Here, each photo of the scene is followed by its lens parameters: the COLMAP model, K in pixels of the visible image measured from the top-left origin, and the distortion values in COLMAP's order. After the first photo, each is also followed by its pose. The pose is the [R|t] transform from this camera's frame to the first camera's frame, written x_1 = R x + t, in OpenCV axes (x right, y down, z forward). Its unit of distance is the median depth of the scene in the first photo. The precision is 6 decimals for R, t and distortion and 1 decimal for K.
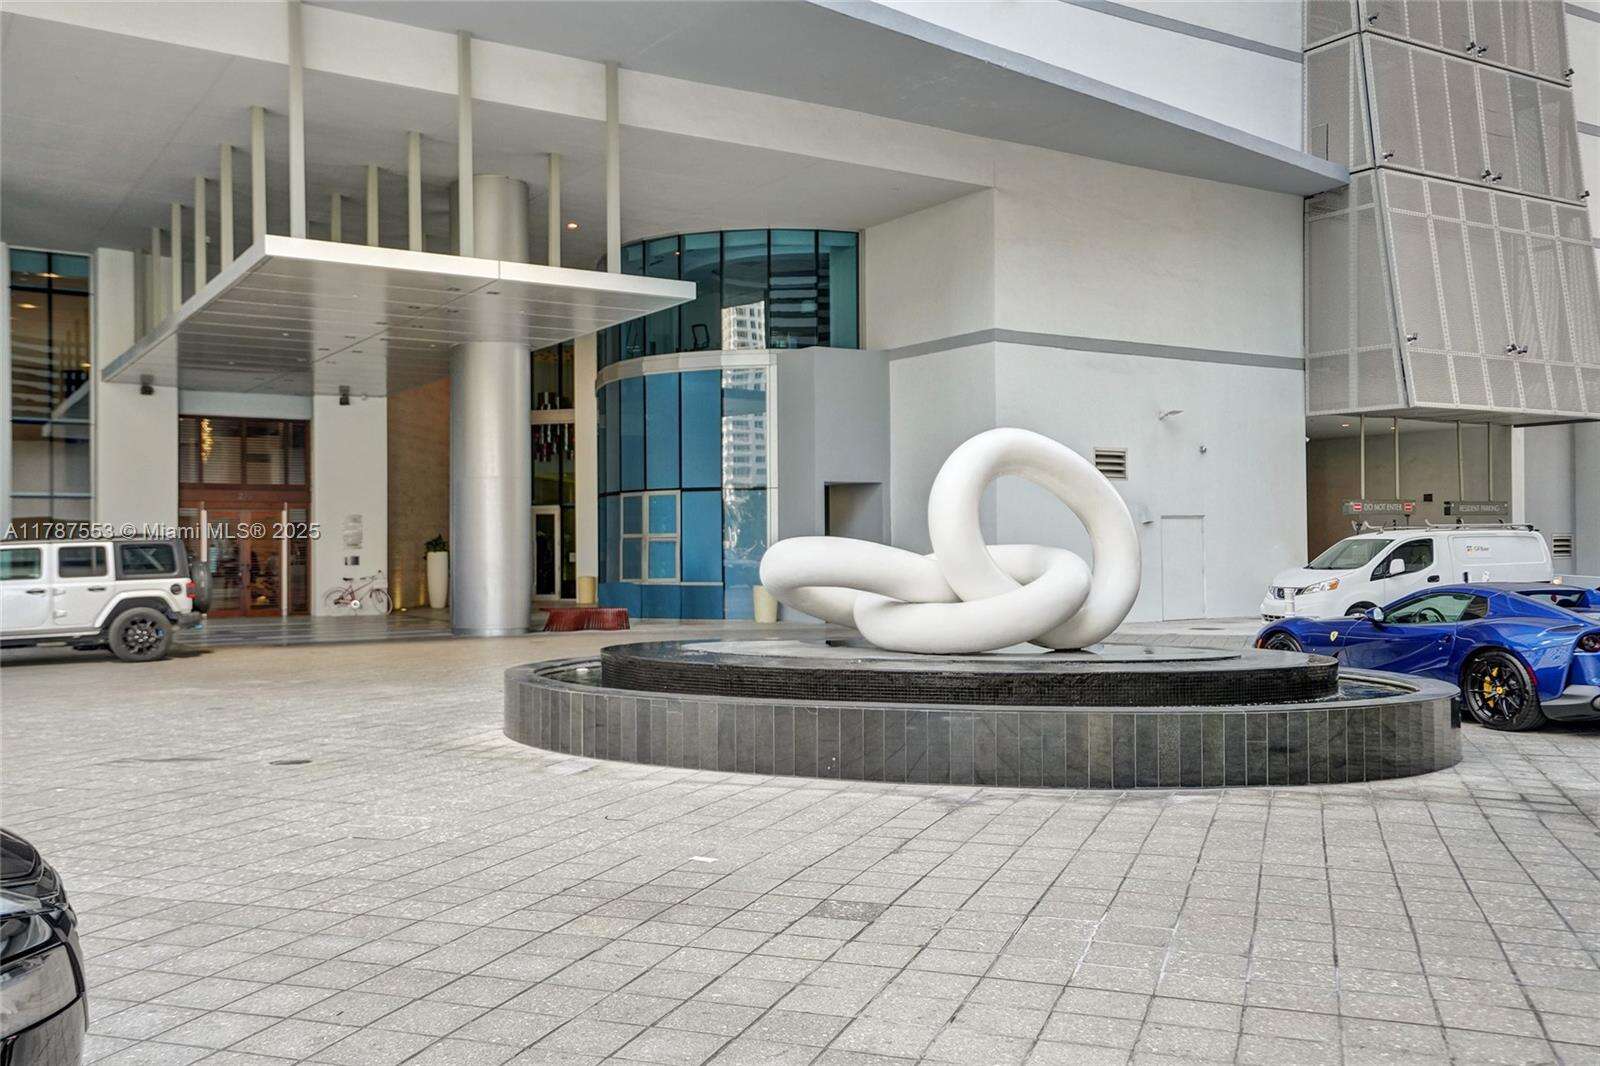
lens RADIAL K [[1444.9, 0, 800.0], [0, 1444.9, 533.0], [0, 0, 1]] dist [0.059348, 0.014310]
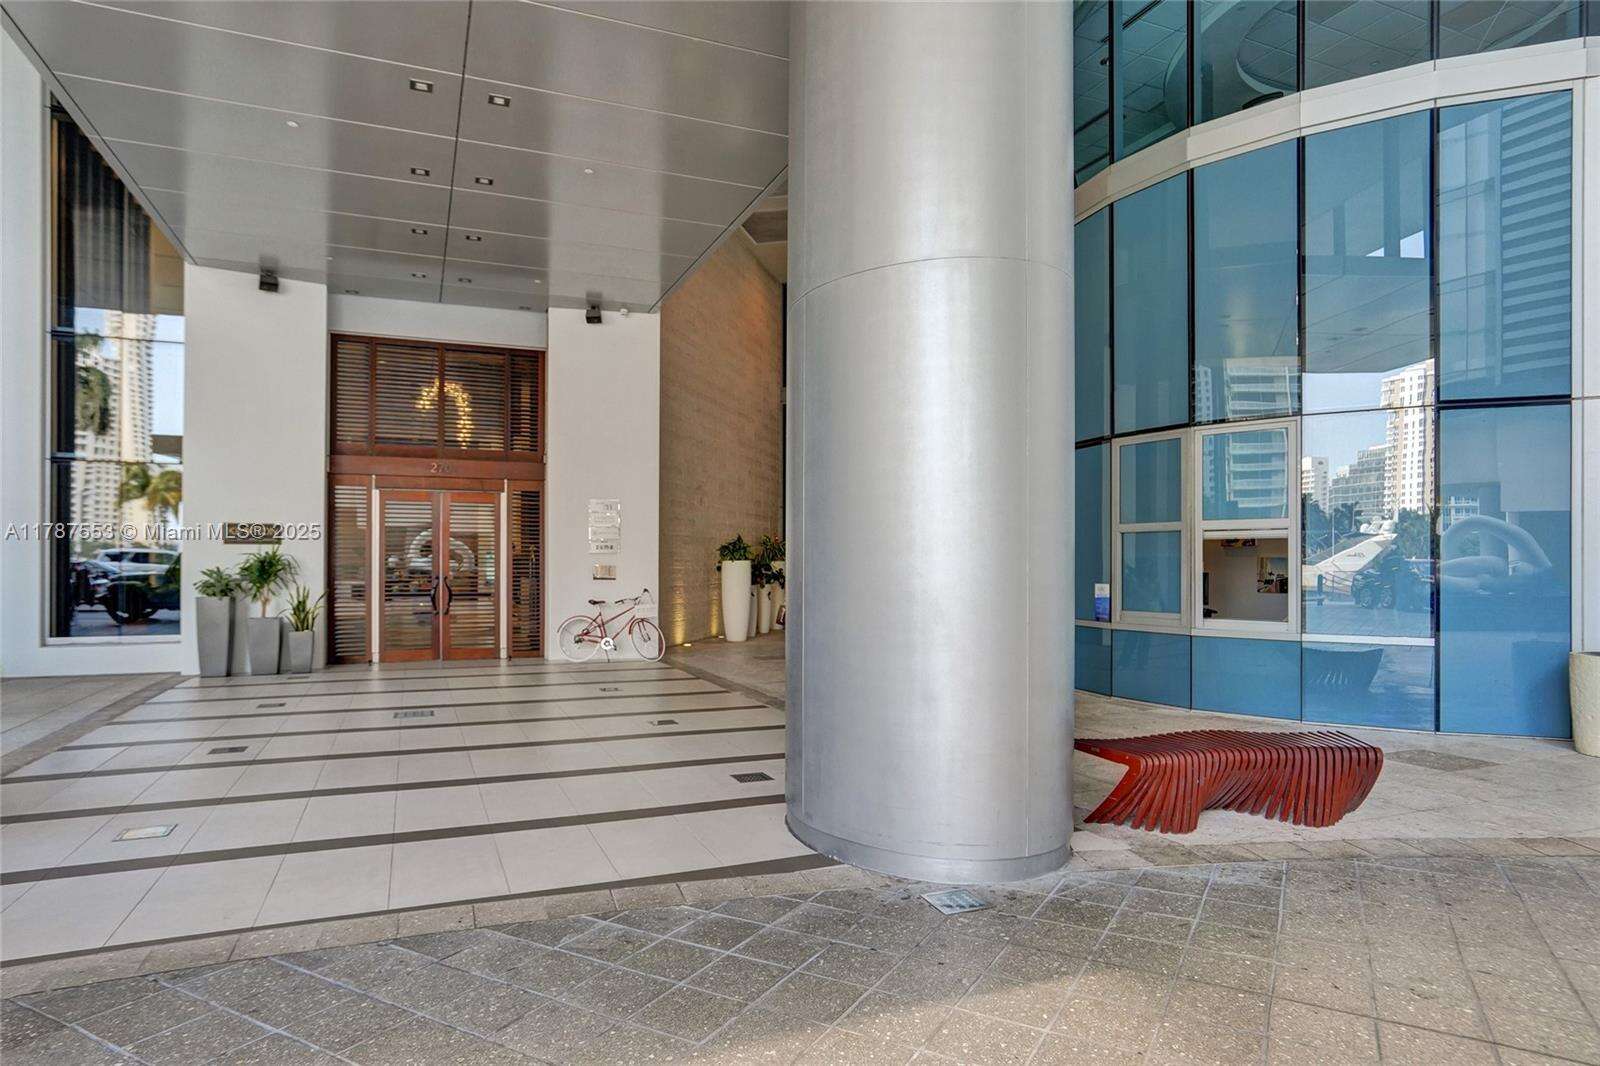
lens RADIAL K [[932.9, 0, 801.8], [0, 932.9, 556.5], [0, 0, 1]] dist [0.000858, 0.000071]
pose [[0.985558, 0.006253, -0.169223, -0.212240], [-0.005443, 0.999971, 0.005253, 0.012824], [0.169251, -0.004256, 0.985564, 0.837749]]
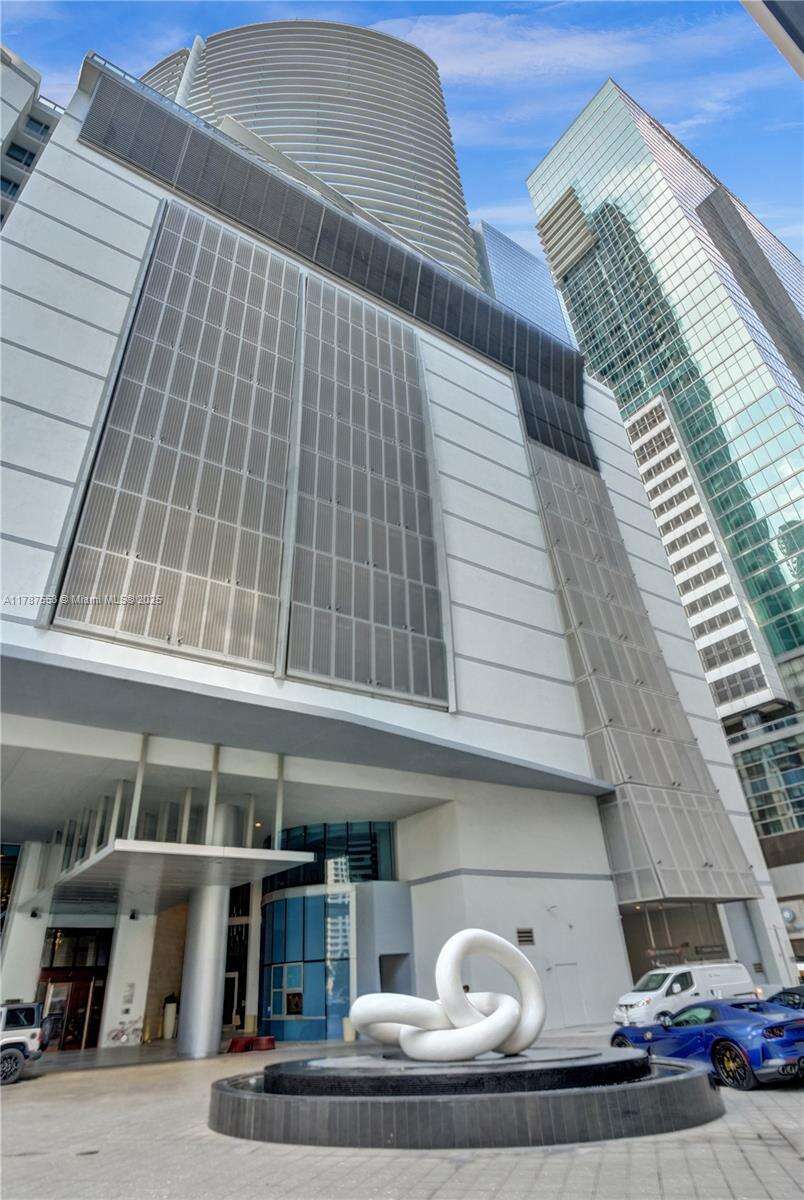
lens RADIAL K [[688.7, 0, 400.8], [0, 688.7, 596.7], [0, 0, 1]] dist [-0.033080, 0.021700]
pose [[0.998212, -0.011957, 0.058573, -0.003648], [0.038985, 0.872987, -0.486183, -0.009265], [-0.045320, 0.487597, 0.871892, -0.039228]]
